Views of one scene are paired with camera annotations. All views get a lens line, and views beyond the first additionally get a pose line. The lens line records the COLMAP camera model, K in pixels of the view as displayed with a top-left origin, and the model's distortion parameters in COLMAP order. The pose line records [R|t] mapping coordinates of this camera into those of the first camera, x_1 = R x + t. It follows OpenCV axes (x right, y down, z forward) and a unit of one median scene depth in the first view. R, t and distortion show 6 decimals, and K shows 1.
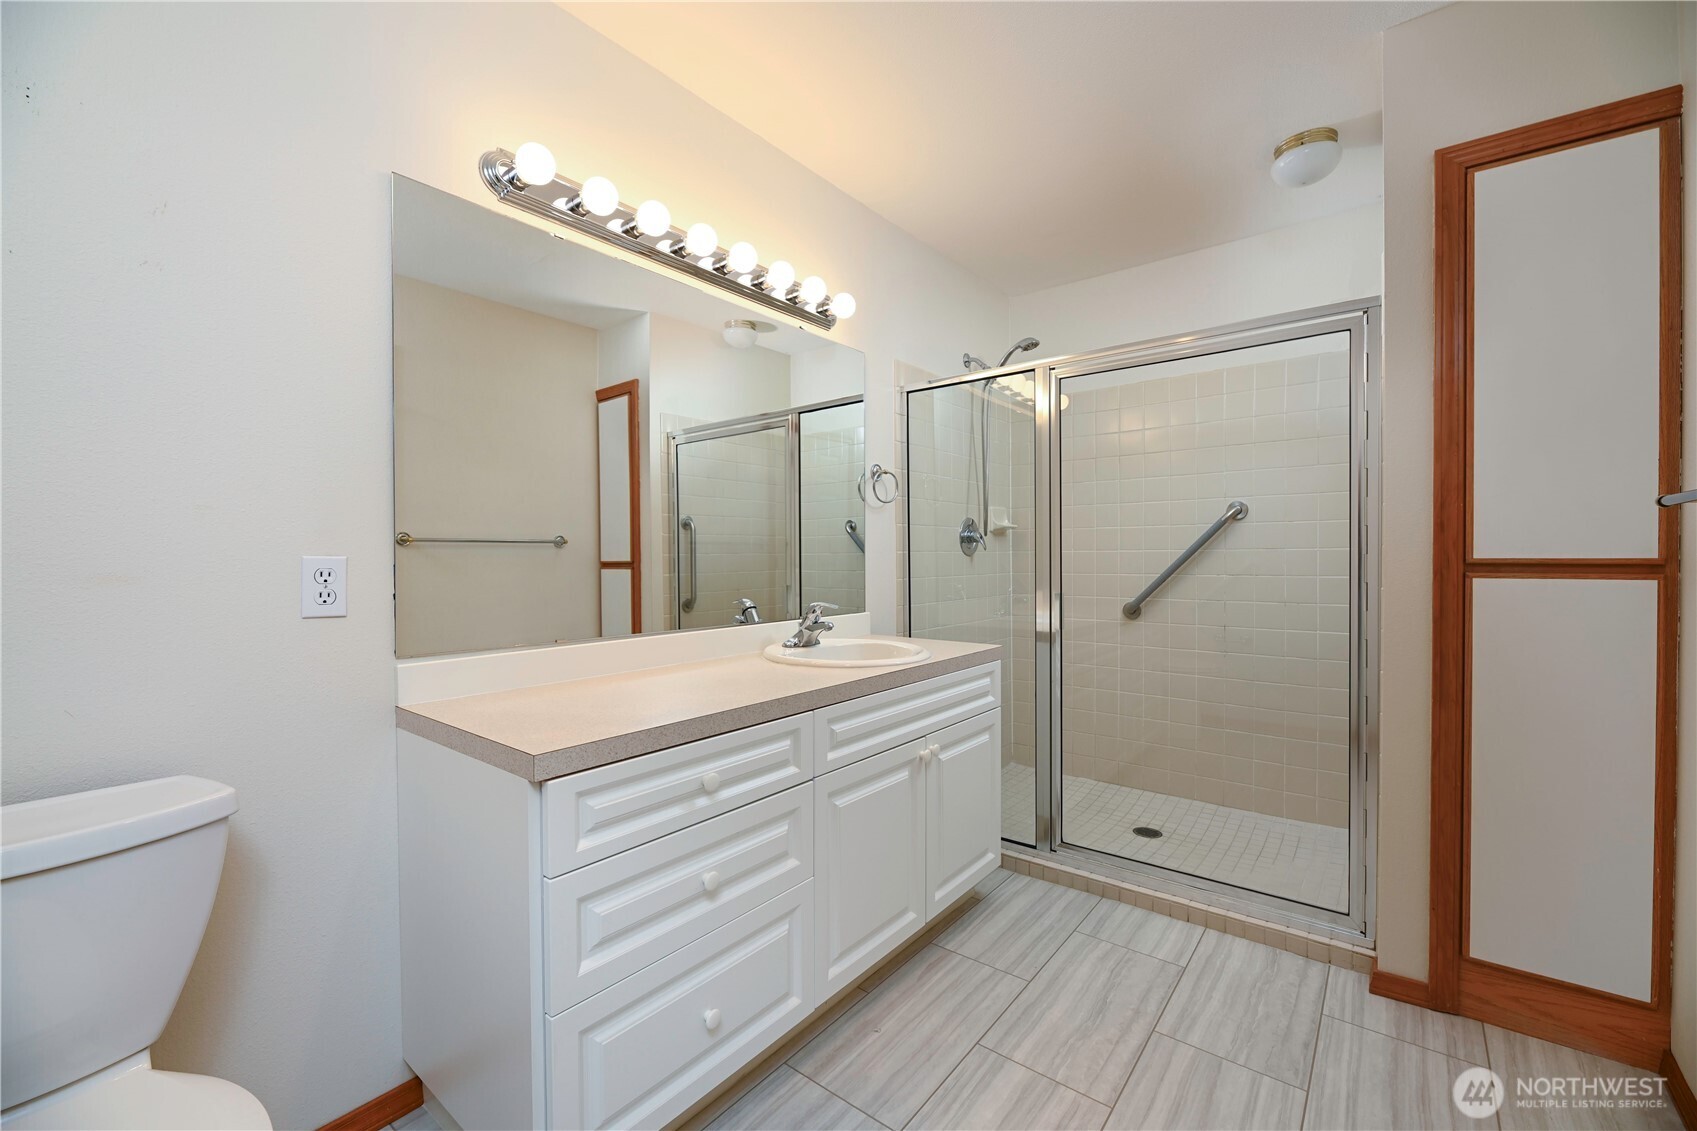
lens RADIAL K [[687.2, 0, 844.6], [0, 687.2, 565.2], [0, 0, 1]] dist [0.002646, -0.000270]
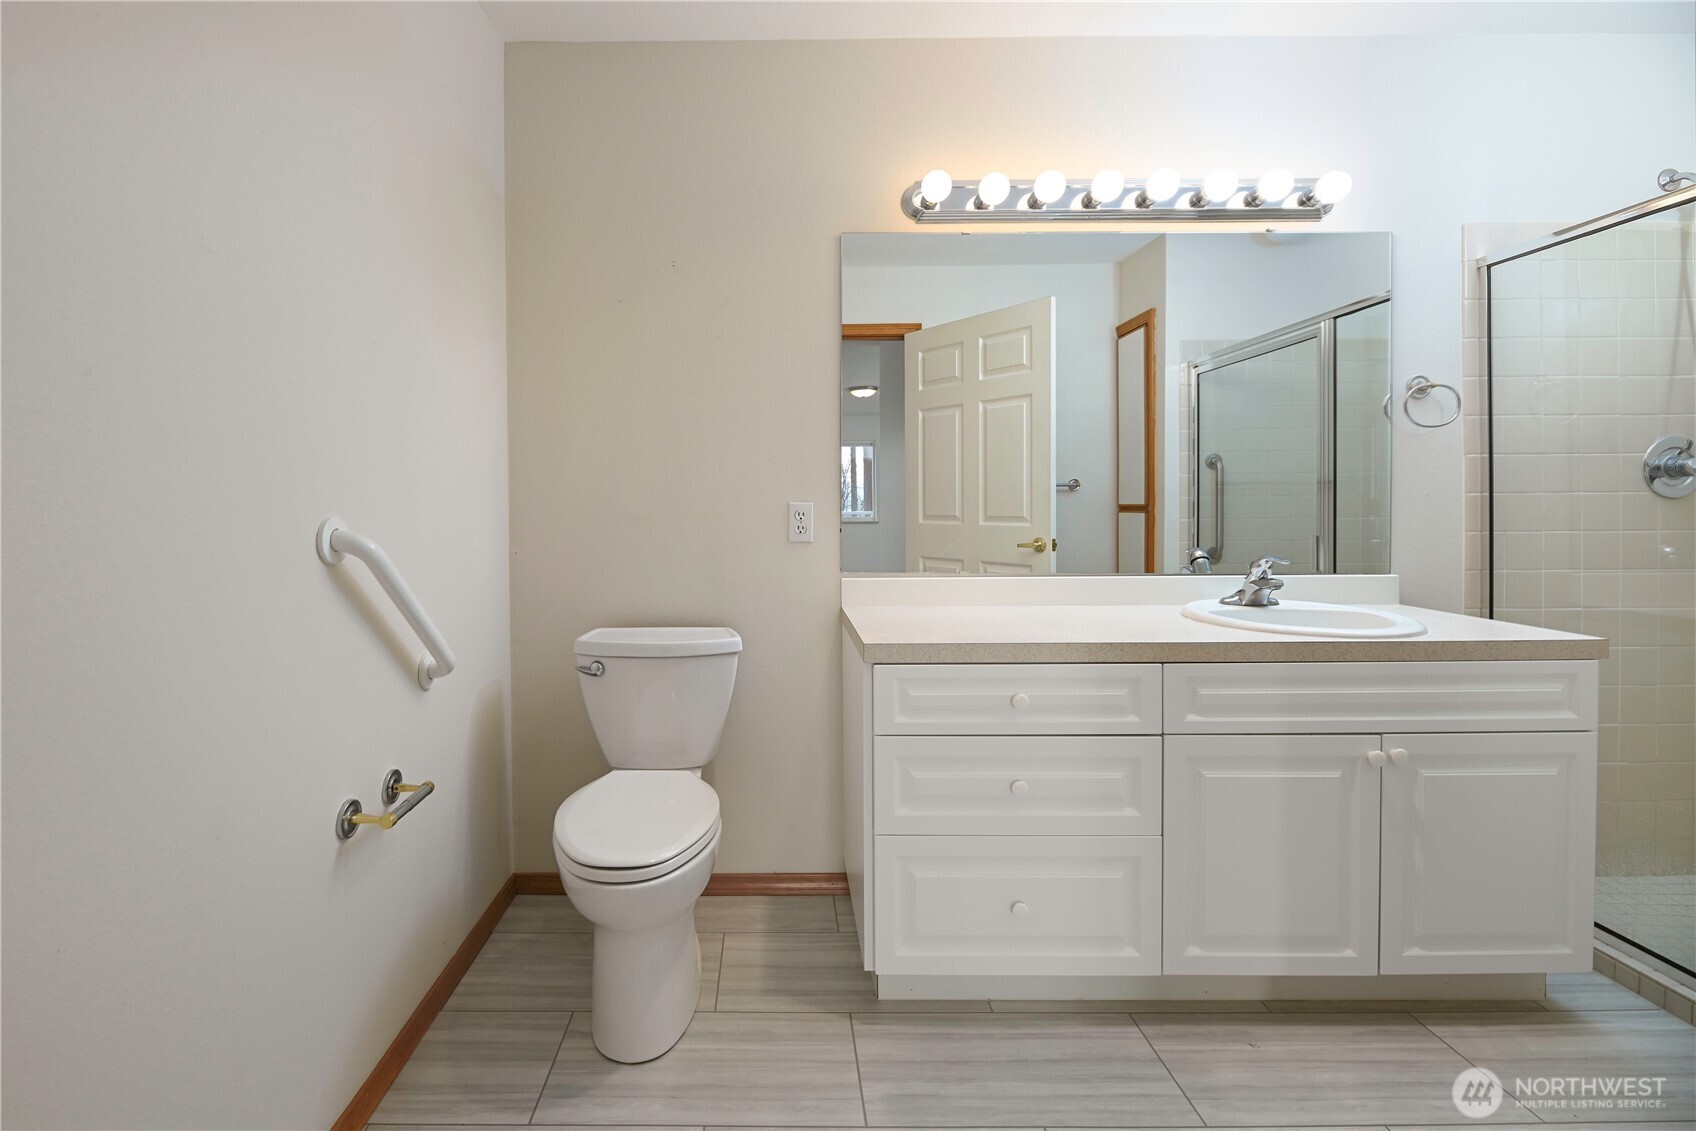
lens RADIAL K [[686.8, 0, 751.3], [0, 686.8, 507.7], [0, 0, 1]] dist [0.002646, -0.000270]
pose [[0.640007, 0.007863, -0.768329, 0.185377], [-0.006973, 0.999966, 0.004425, -0.004102], [0.768337, 0.002525, 0.640040, -0.032668]]
